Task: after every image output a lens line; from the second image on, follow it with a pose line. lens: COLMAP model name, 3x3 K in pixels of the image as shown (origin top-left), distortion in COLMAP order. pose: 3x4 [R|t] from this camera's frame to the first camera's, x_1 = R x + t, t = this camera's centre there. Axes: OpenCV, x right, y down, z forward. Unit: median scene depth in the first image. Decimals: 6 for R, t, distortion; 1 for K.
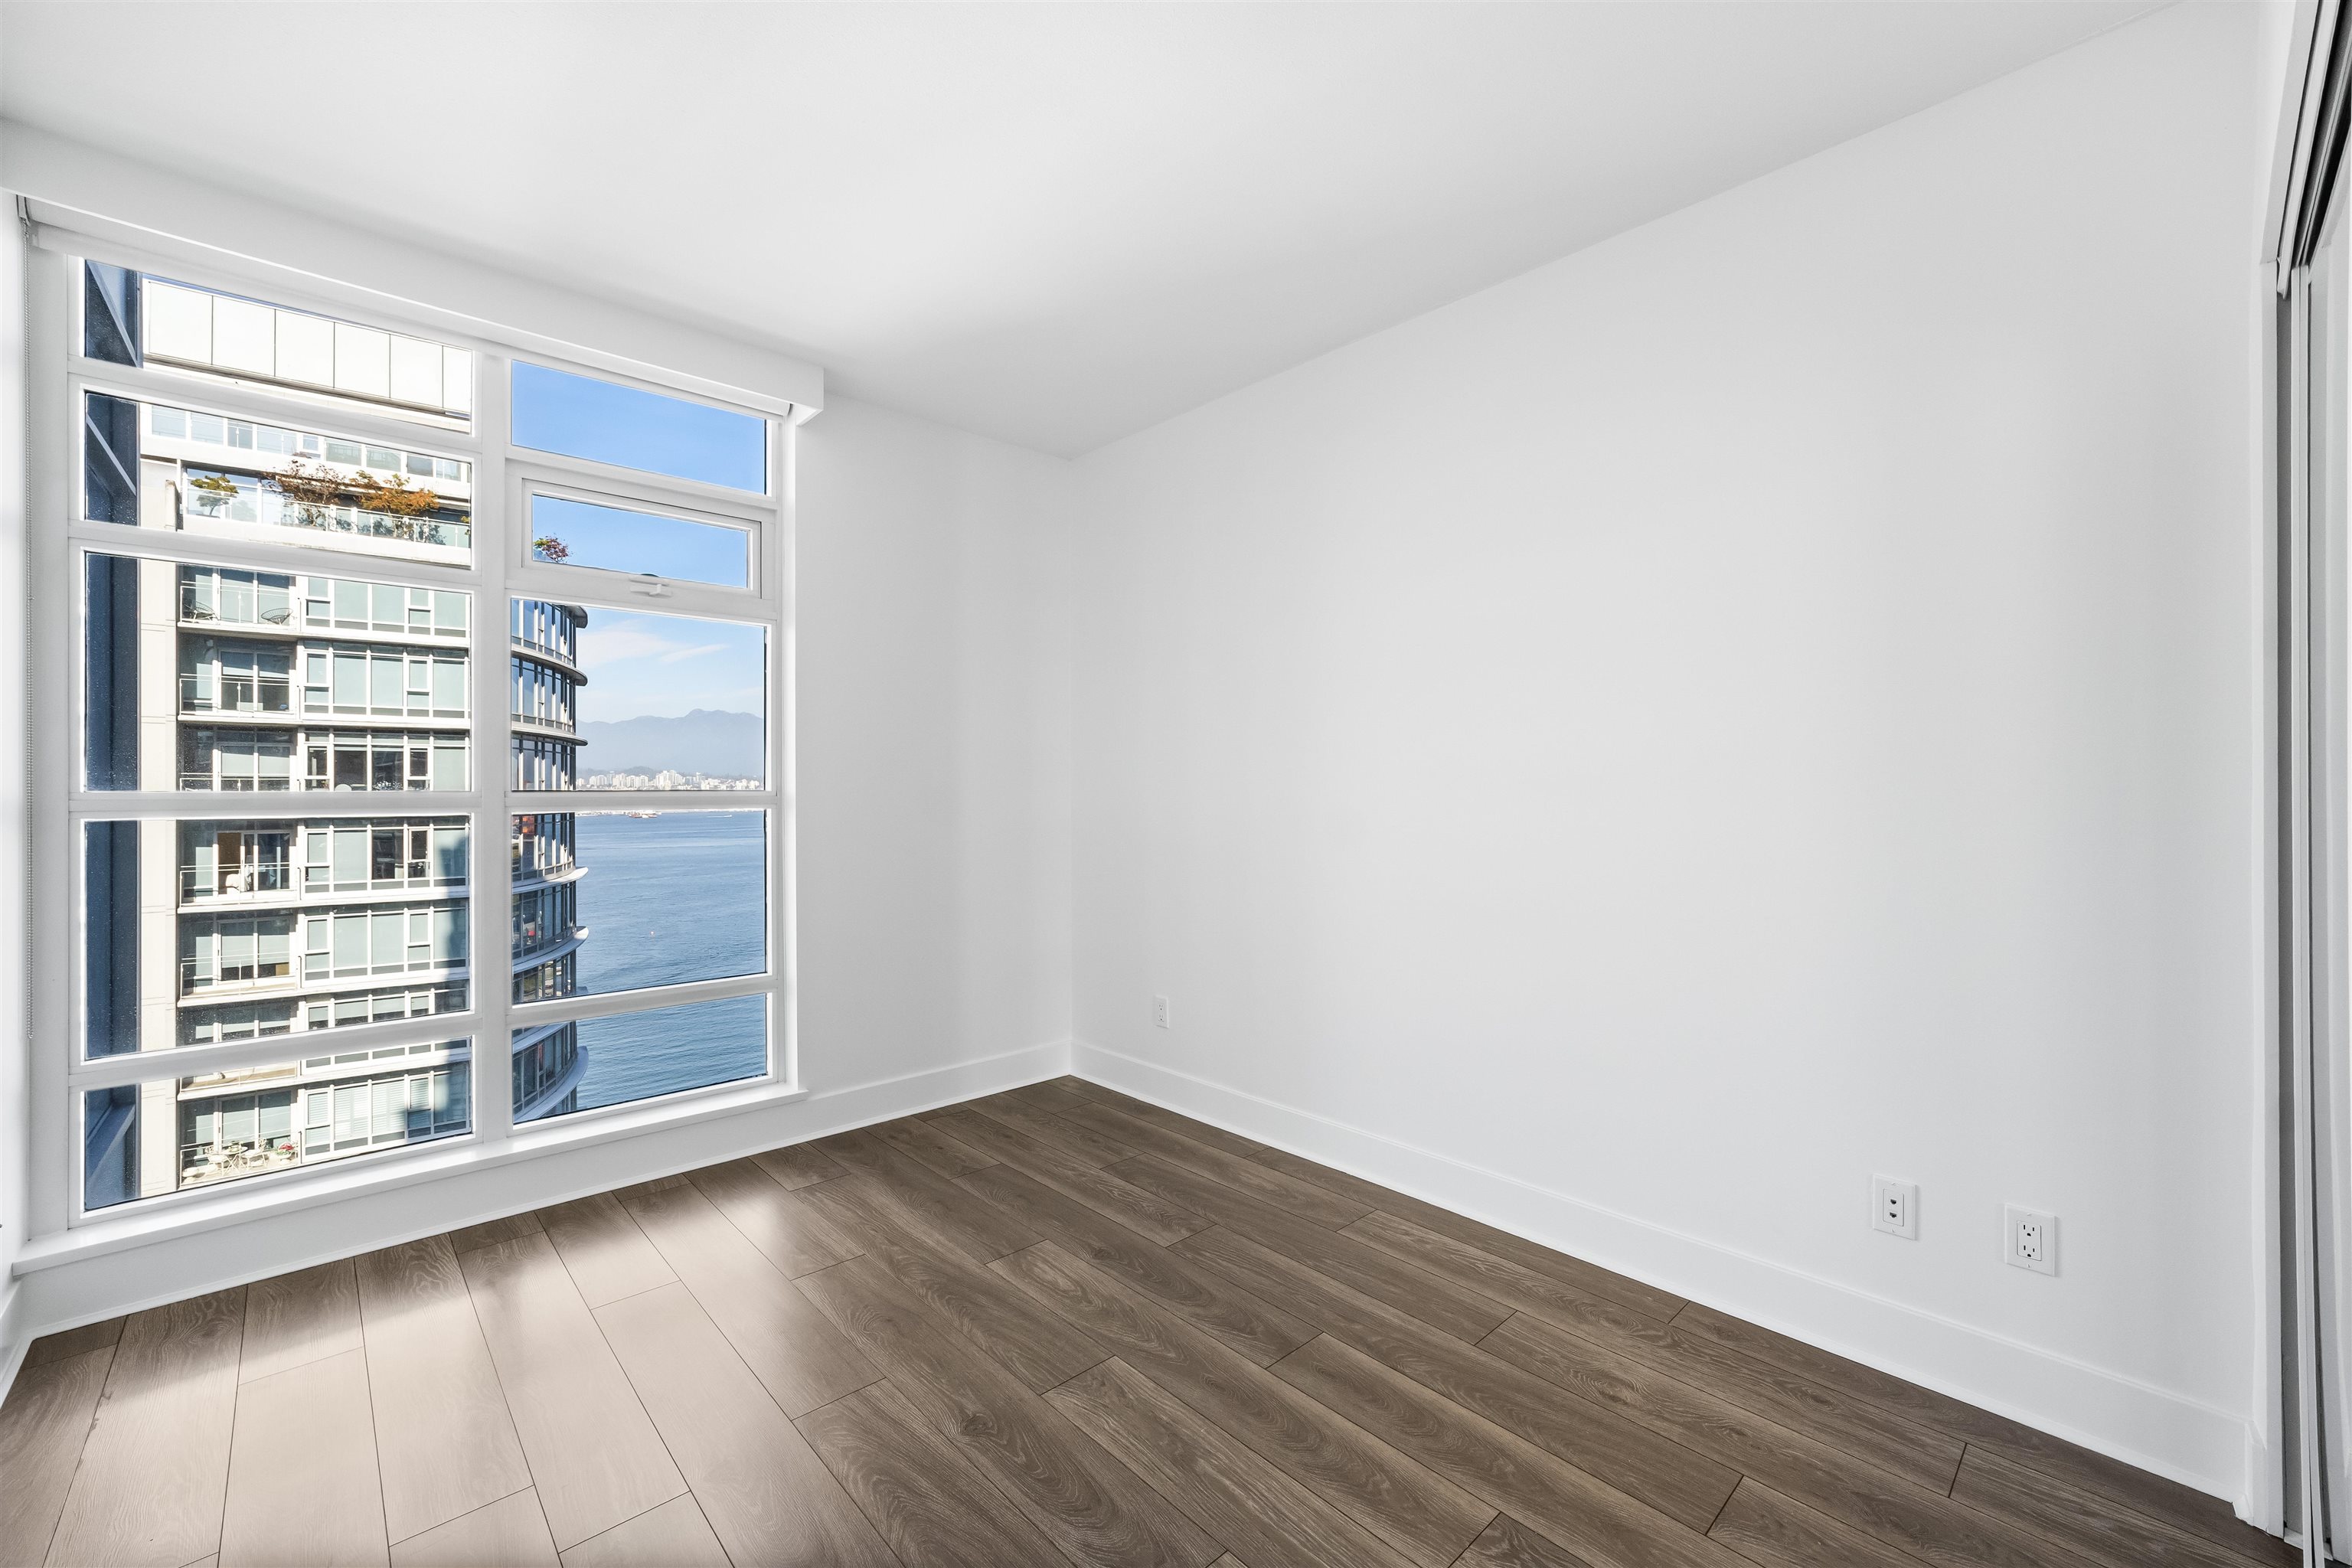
lens RADIAL K [[955.2, 0, 1160.3], [0, 955.2, 790.6], [0, 0, 1]] dist [-0.017965, 0.007780]
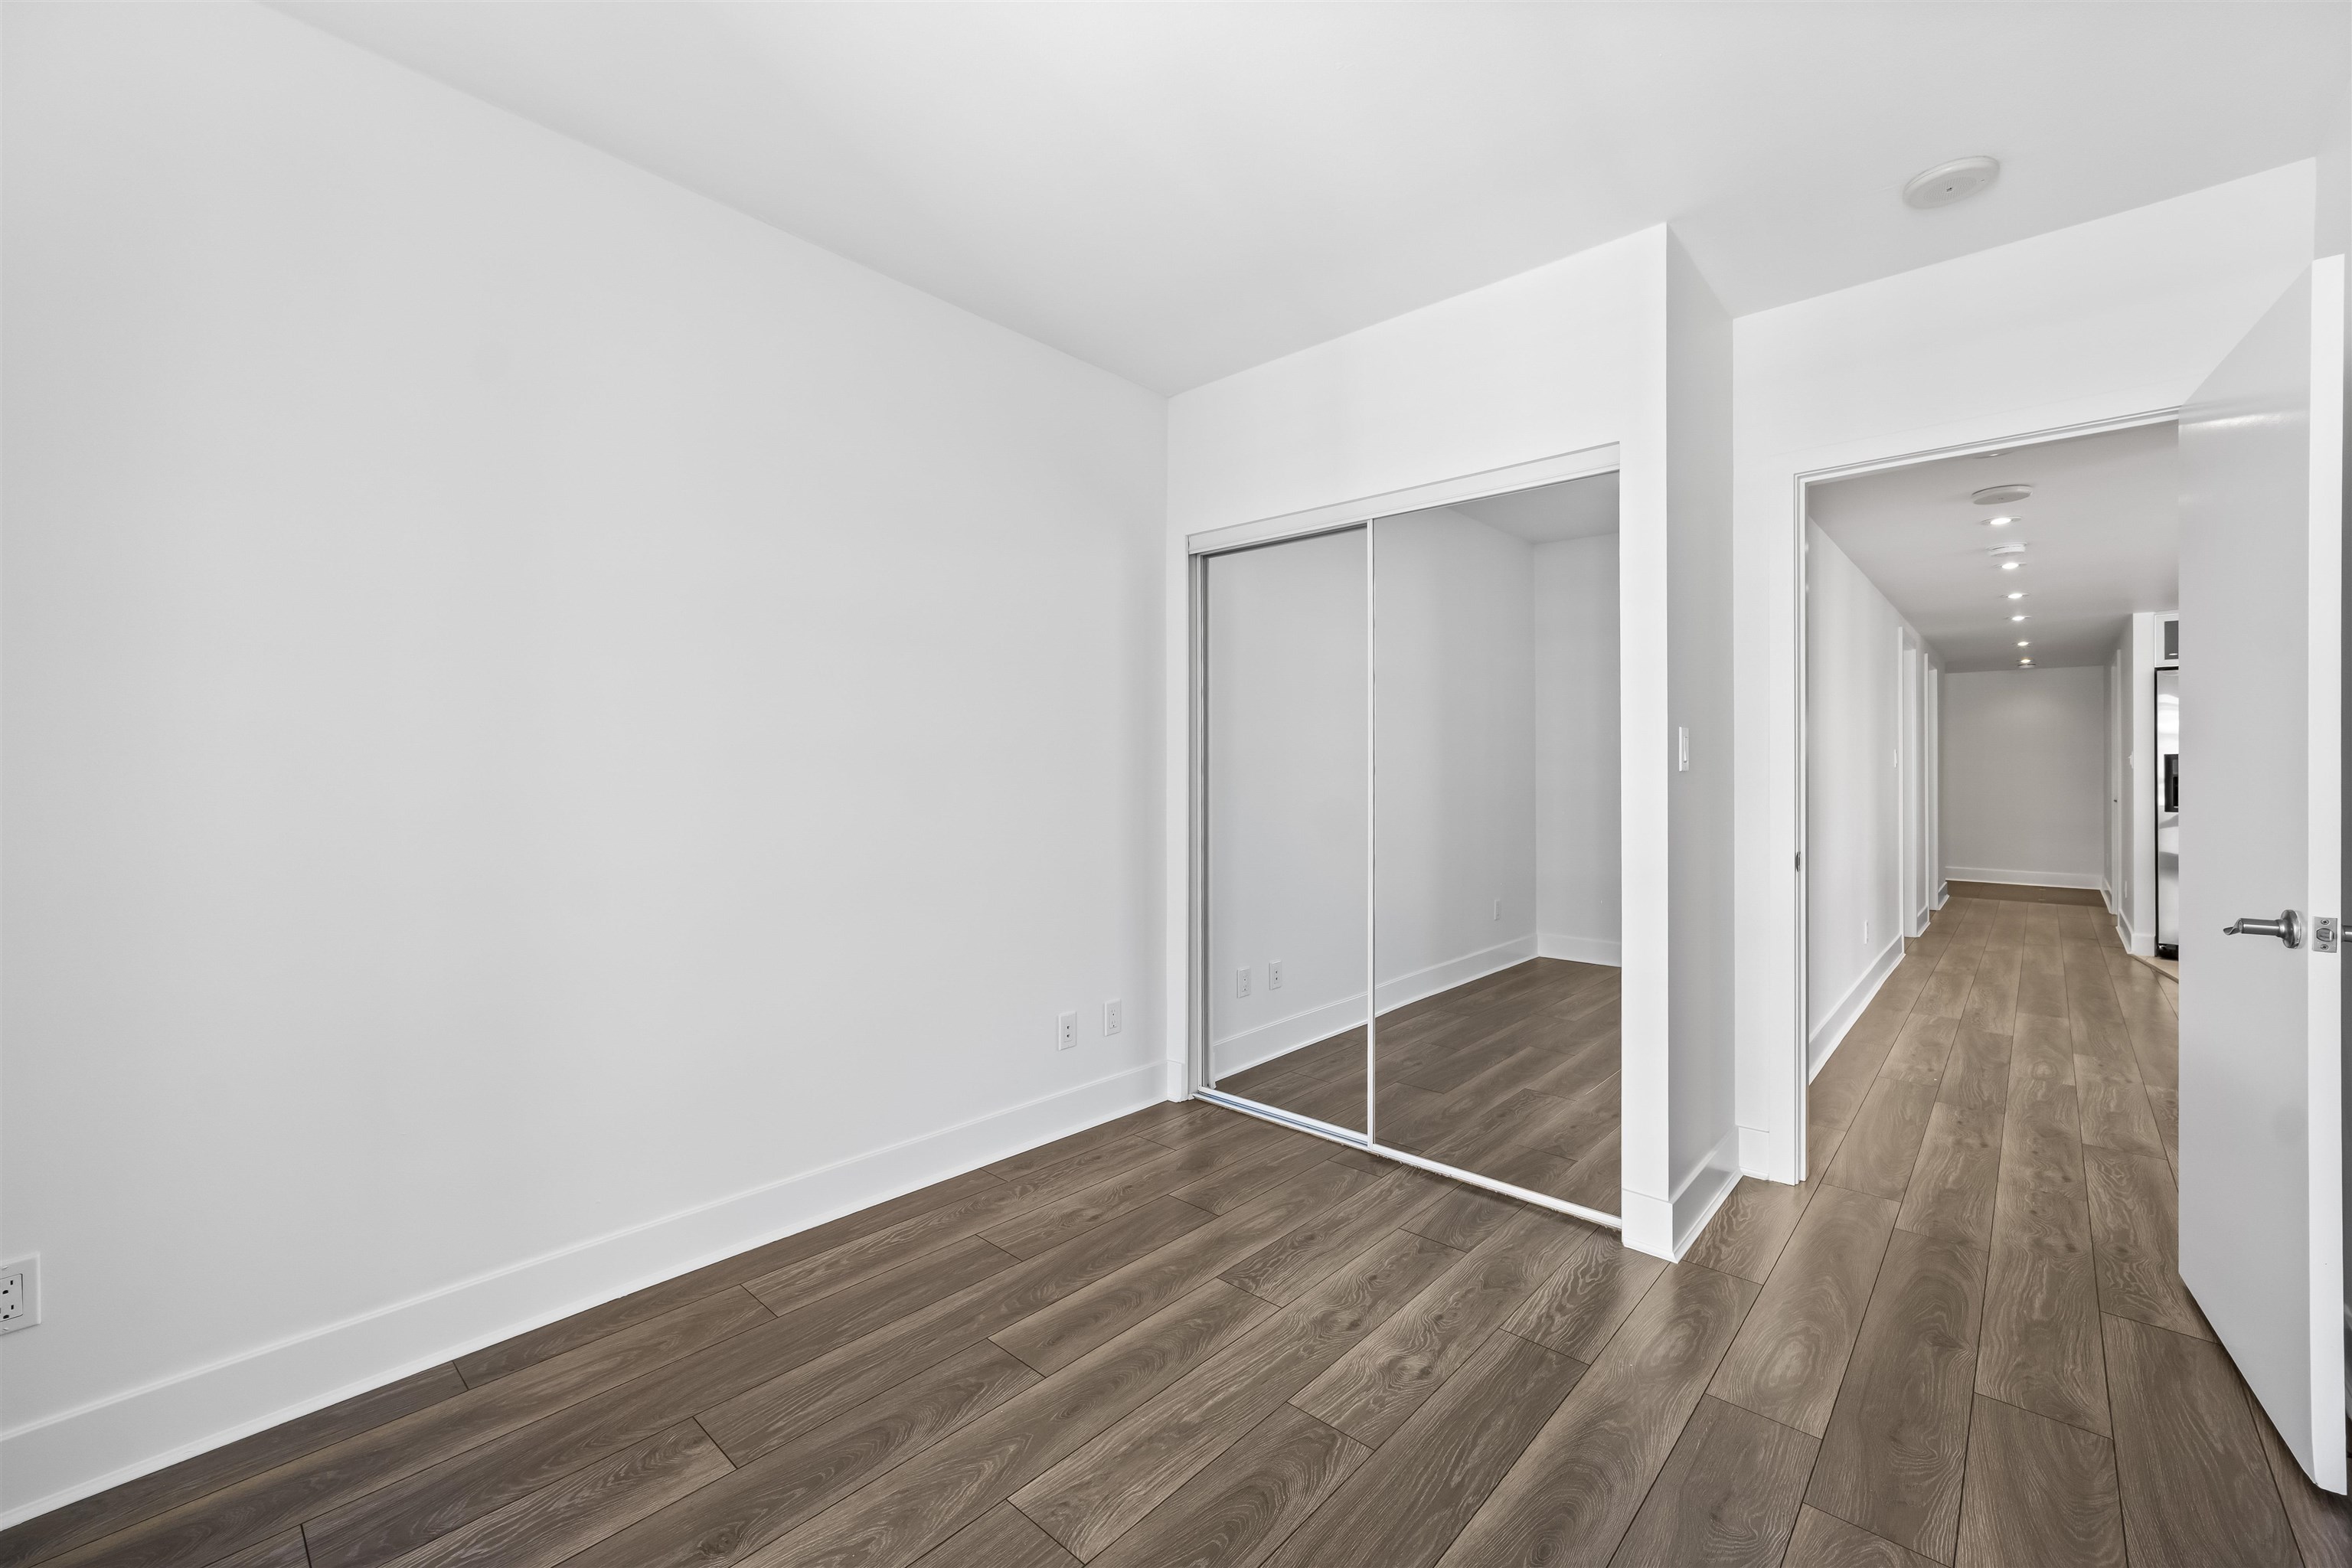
lens RADIAL K [[955.2, 0, 1176.1], [0, 955.2, 767.1], [0, 0, 1]] dist [-0.017965, 0.007780]
pose [[-0.094256, 0.002516, 0.995545, -0.831663], [-0.000071, 0.999997, -0.002534, -0.011856], [-0.995548, -0.000309, -0.094255, 0.917432]]
